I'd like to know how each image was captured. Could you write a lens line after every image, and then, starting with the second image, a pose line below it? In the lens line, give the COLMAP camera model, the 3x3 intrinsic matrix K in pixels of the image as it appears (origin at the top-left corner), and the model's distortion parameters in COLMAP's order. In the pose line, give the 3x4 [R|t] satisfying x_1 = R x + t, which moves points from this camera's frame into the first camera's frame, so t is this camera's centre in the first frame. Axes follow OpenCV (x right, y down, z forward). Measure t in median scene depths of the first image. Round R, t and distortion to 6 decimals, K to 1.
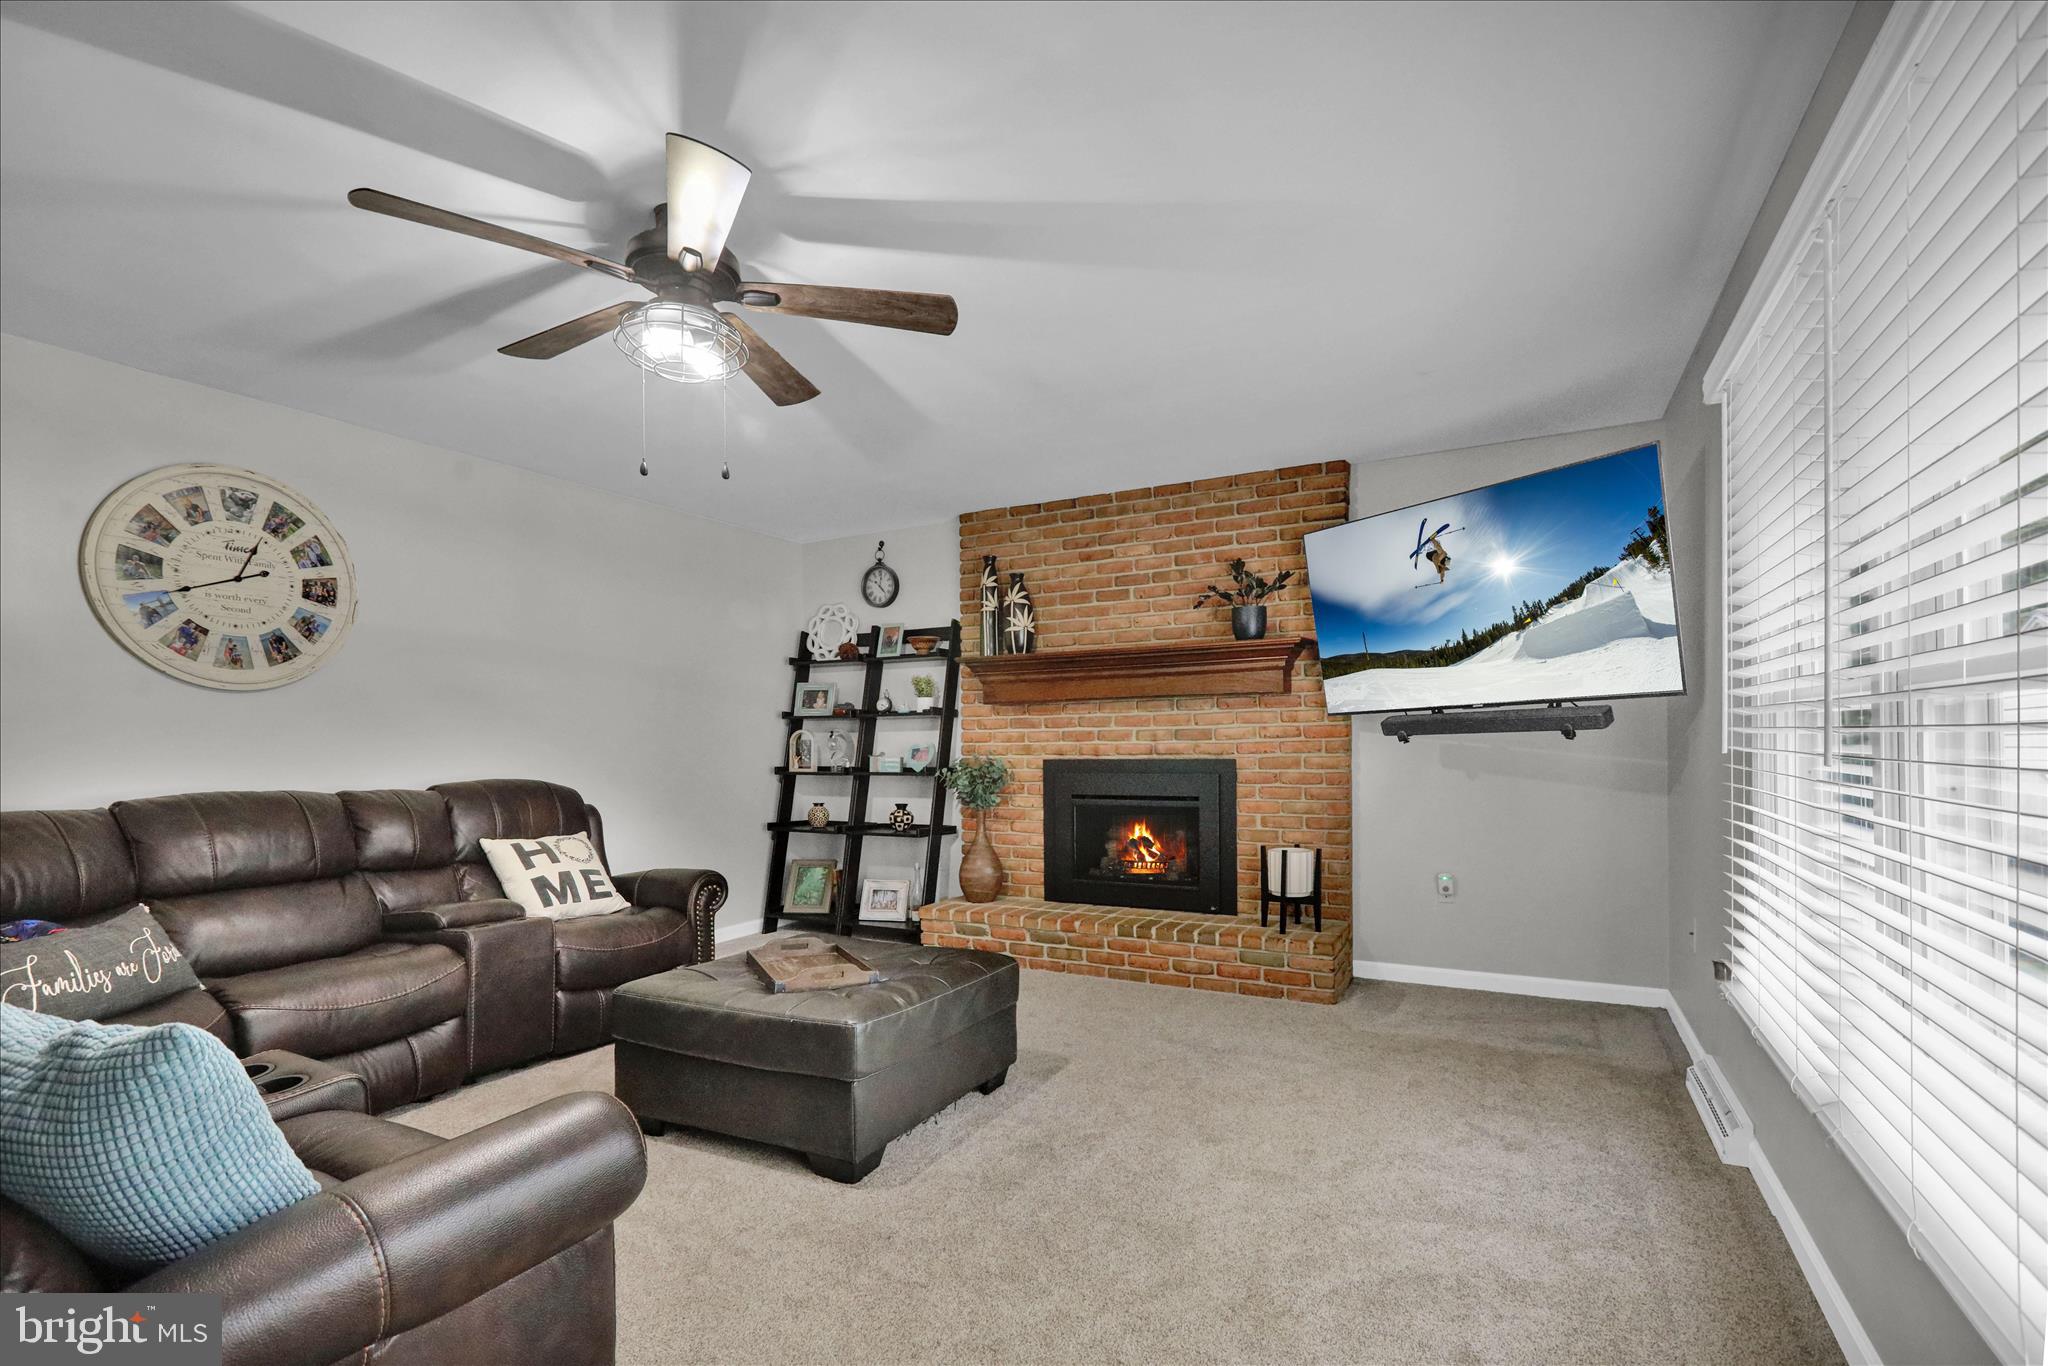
lens RADIAL K [[936.7, 0, 1013.6], [0, 936.7, 740.4], [0, 0, 1]] dist [-0.012672, 0.002499]
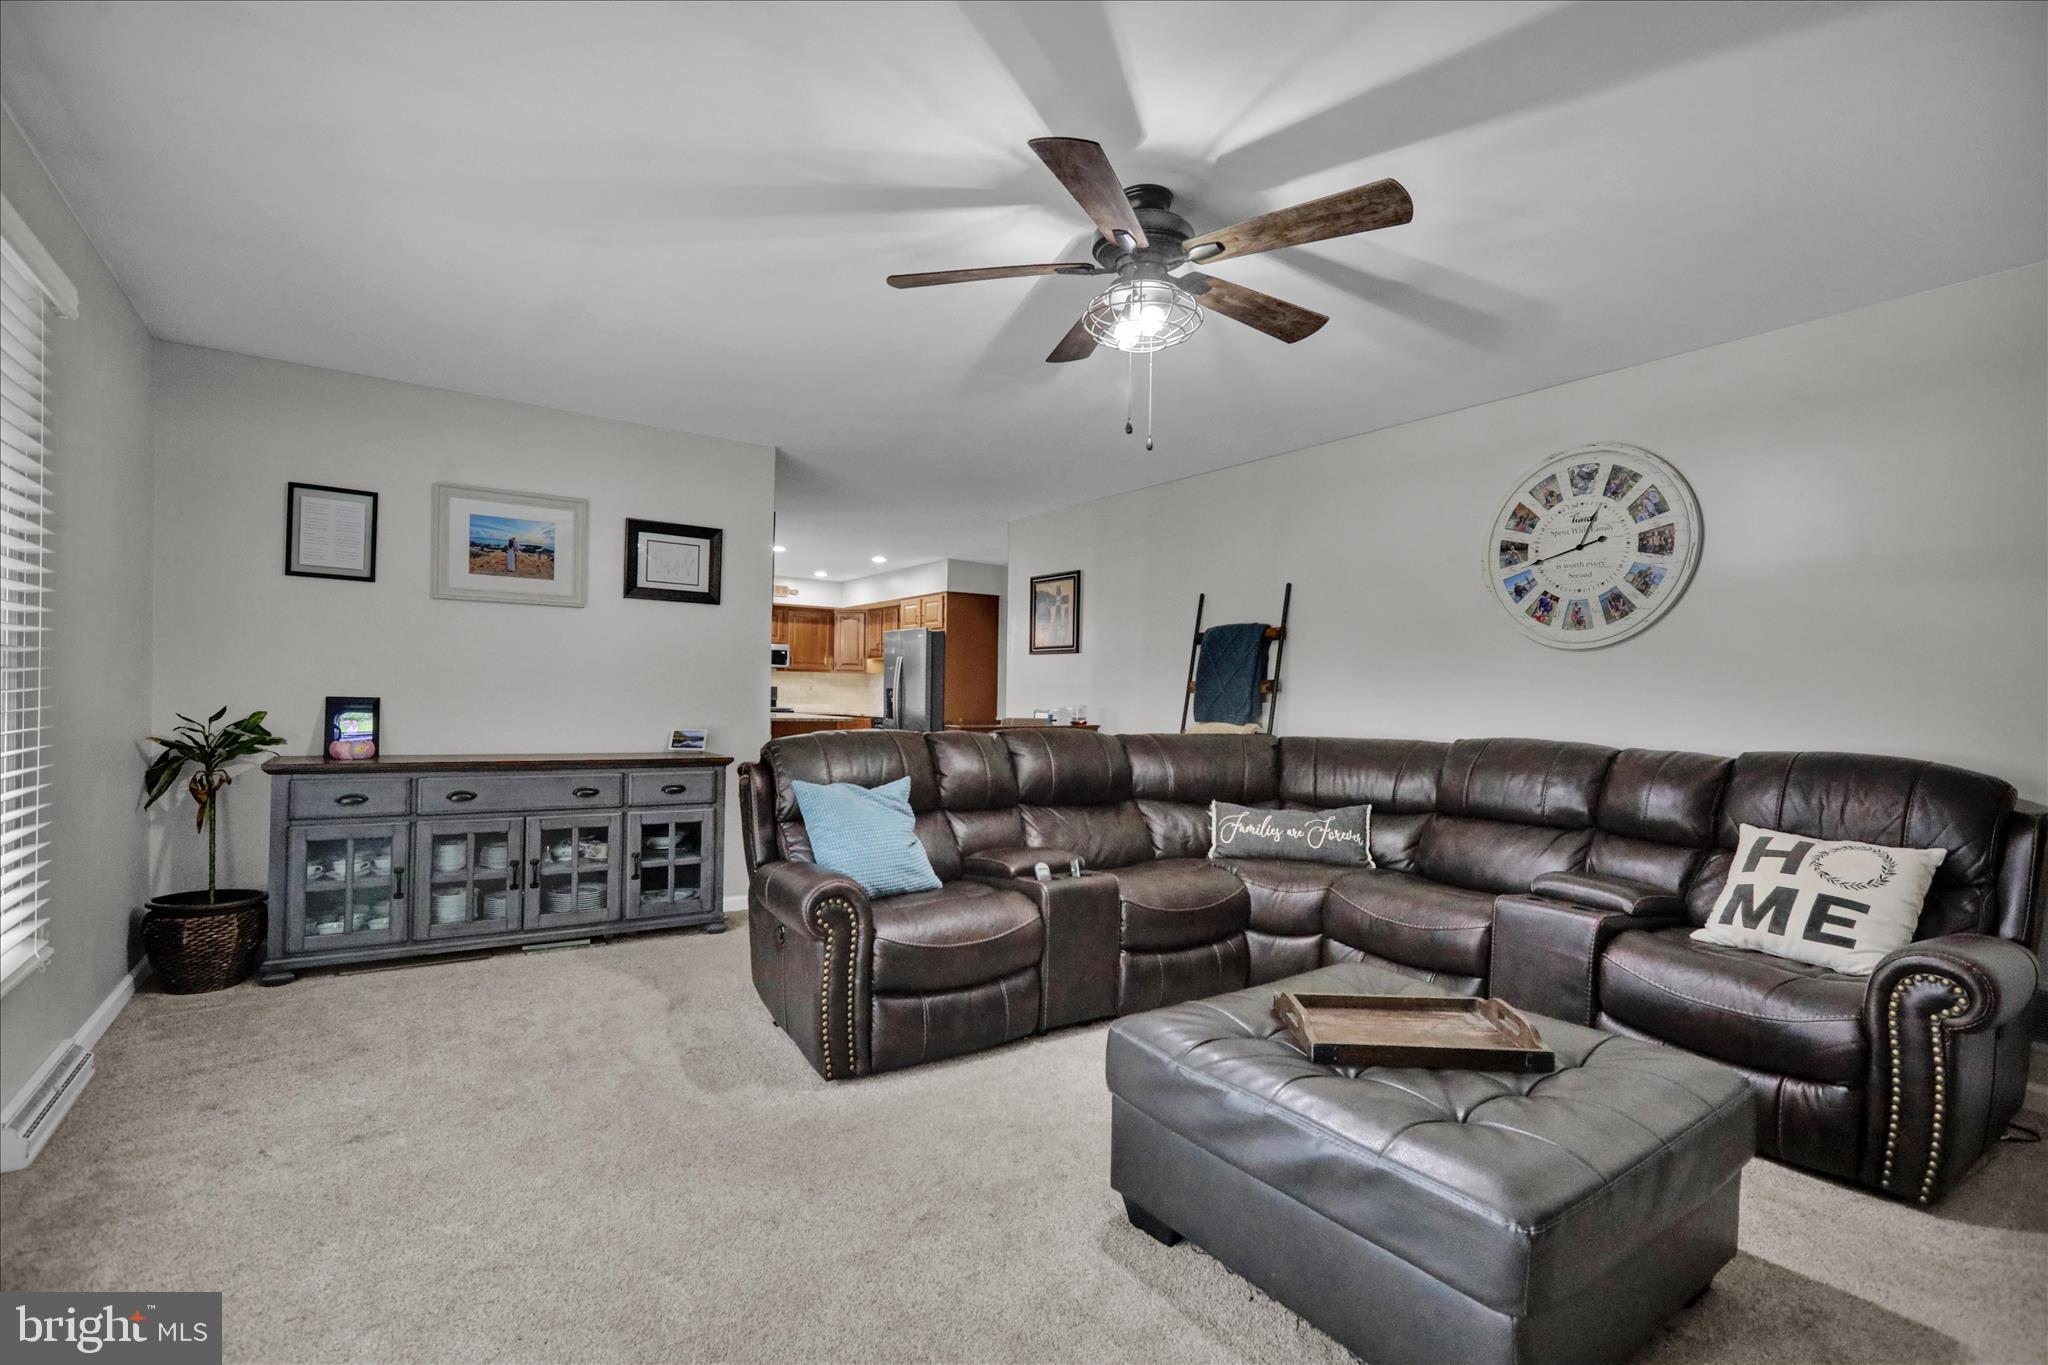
lens RADIAL K [[936.7, 0, 1030.8], [0, 936.7, 691.8], [0, 0, 1]] dist [-0.012672, 0.002499]
pose [[-0.446940, 0.000897, -0.894564, 0.430782], [-0.010308, 0.999928, 0.006153, -0.003676], [0.894505, 0.011971, -0.446898, 0.900990]]
